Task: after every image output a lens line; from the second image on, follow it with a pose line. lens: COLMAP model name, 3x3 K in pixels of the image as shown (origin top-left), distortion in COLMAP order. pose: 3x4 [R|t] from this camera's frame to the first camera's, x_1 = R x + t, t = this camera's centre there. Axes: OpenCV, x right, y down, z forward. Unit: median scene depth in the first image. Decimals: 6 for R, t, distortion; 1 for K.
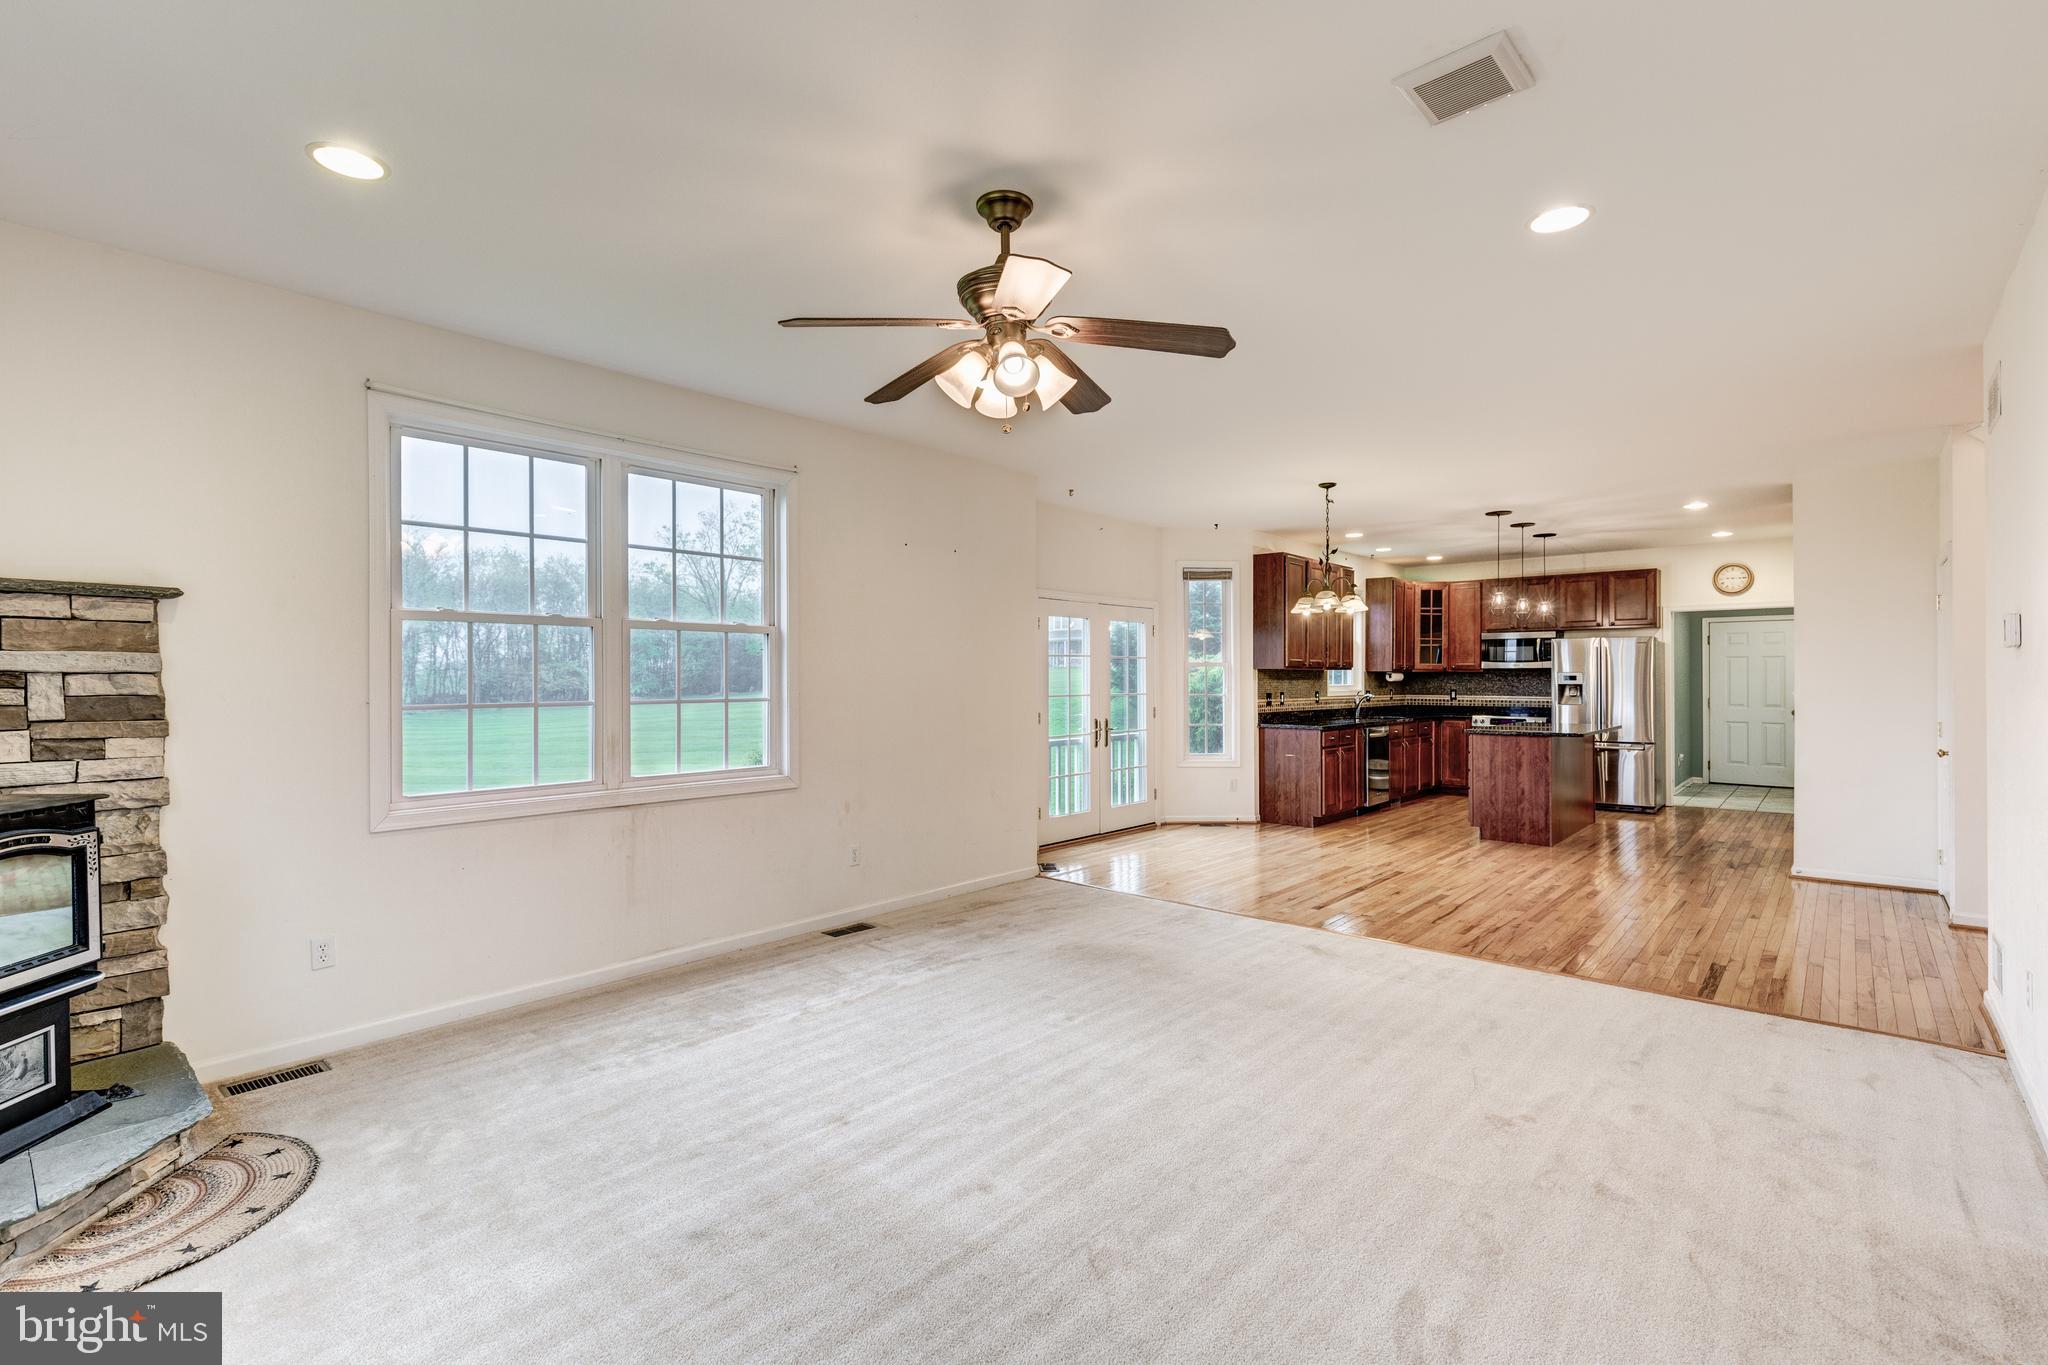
lens RADIAL K [[938.3, 0, 1029.9], [0, 938.3, 677.5], [0, 0, 1]] dist [0.013078, 0.000023]
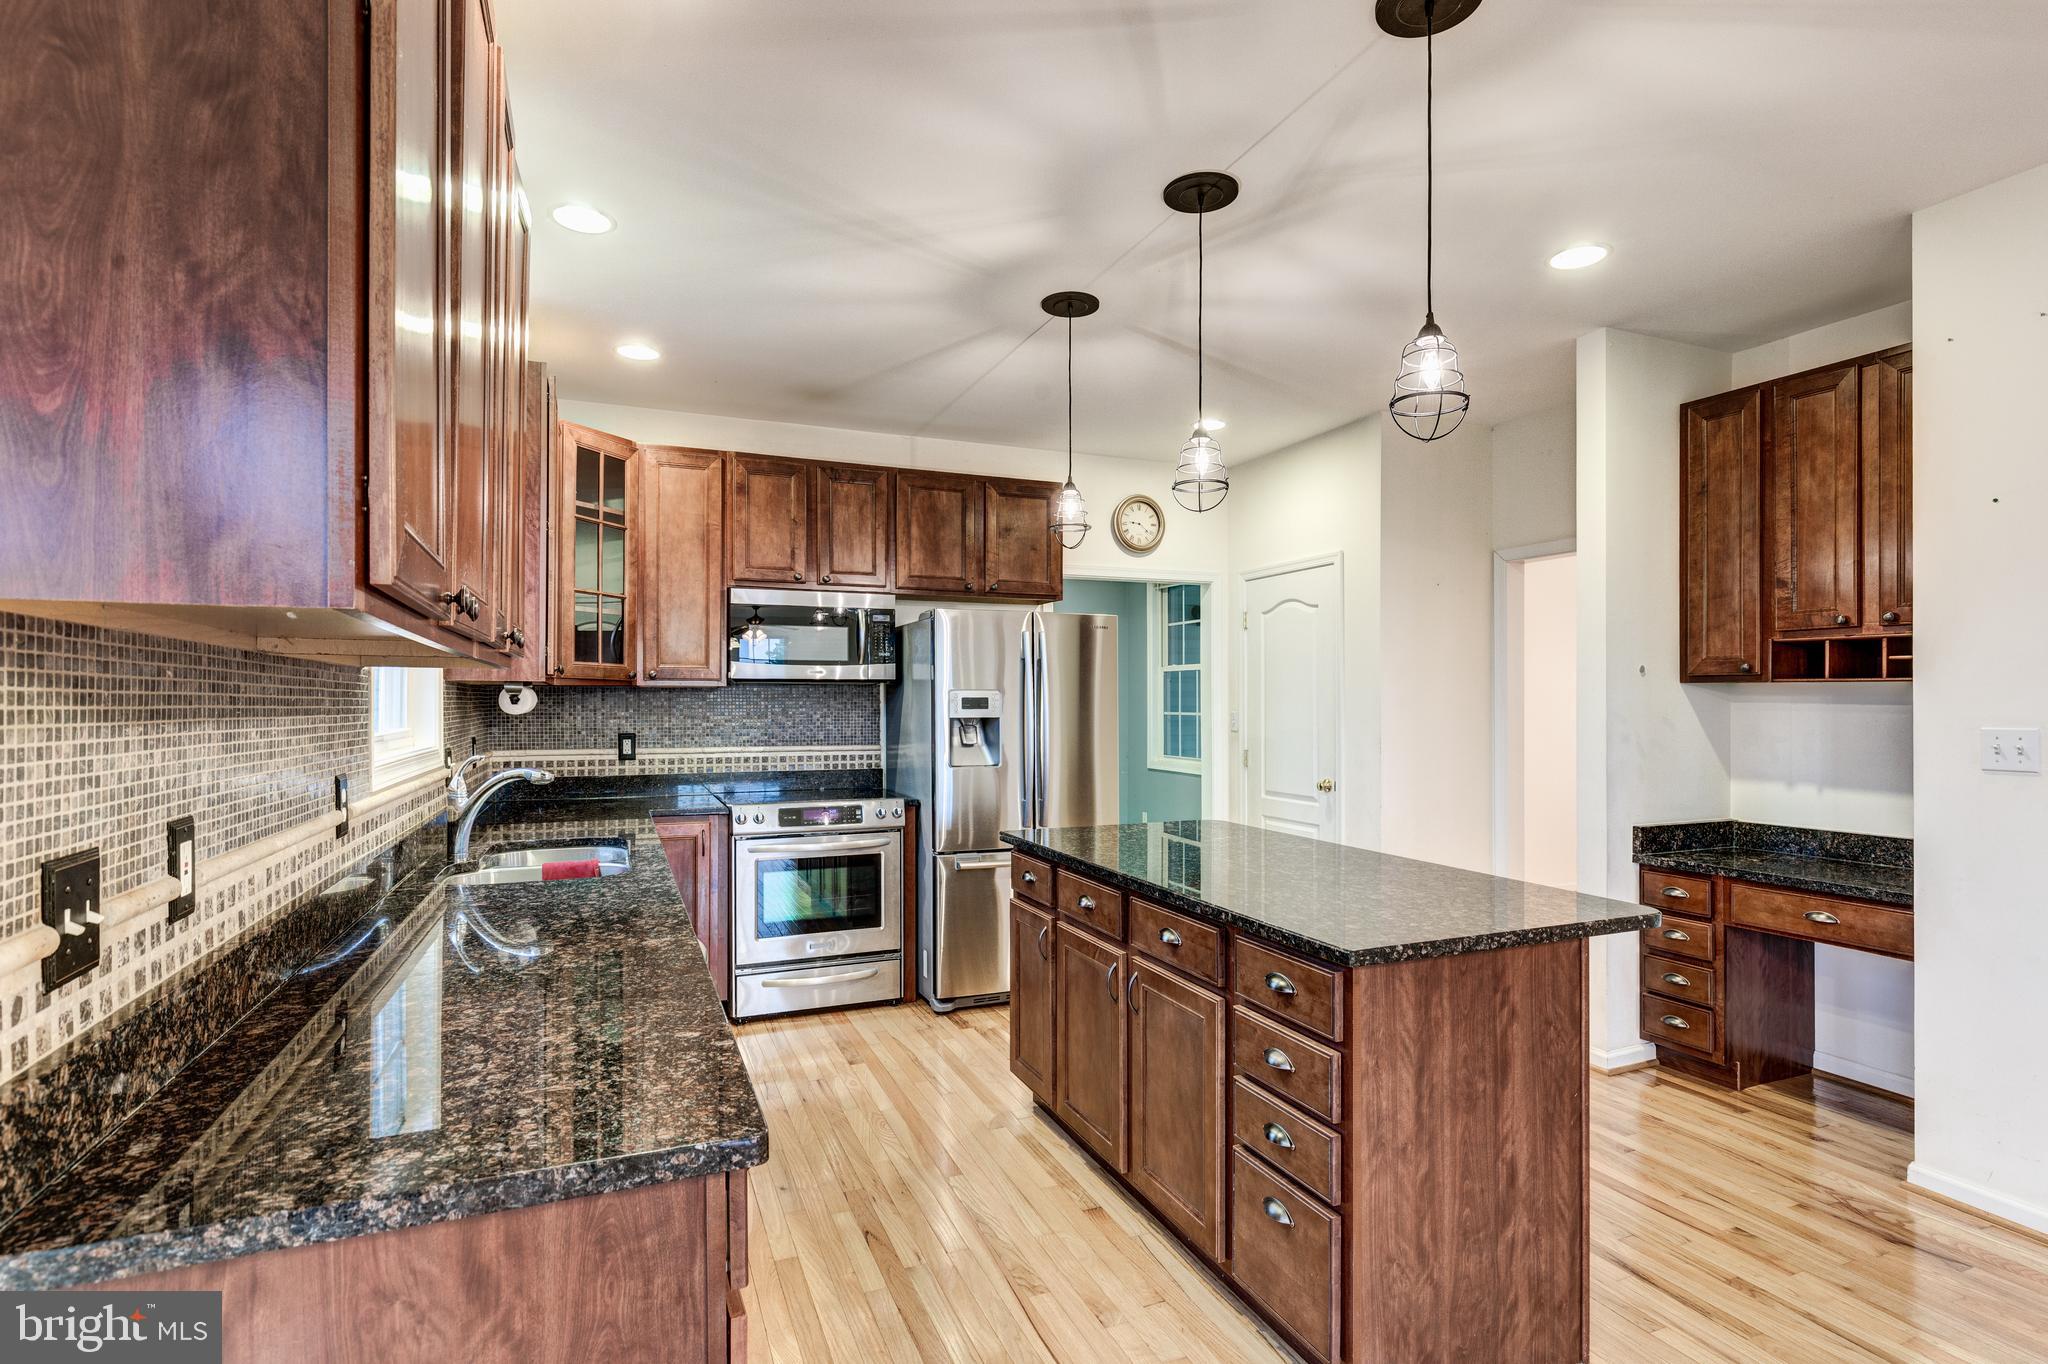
lens RADIAL K [[996.7, 0, 1037.7], [0, 996.7, 696.3], [0, 0, 1]] dist [0.001743, 0.000320]
pose [[0.434465, 0.003067, 0.900684, 0.213490], [-0.000124, 0.999994, -0.003345, -0.001099], [-0.900689, 0.001342, 0.434462, 0.908746]]
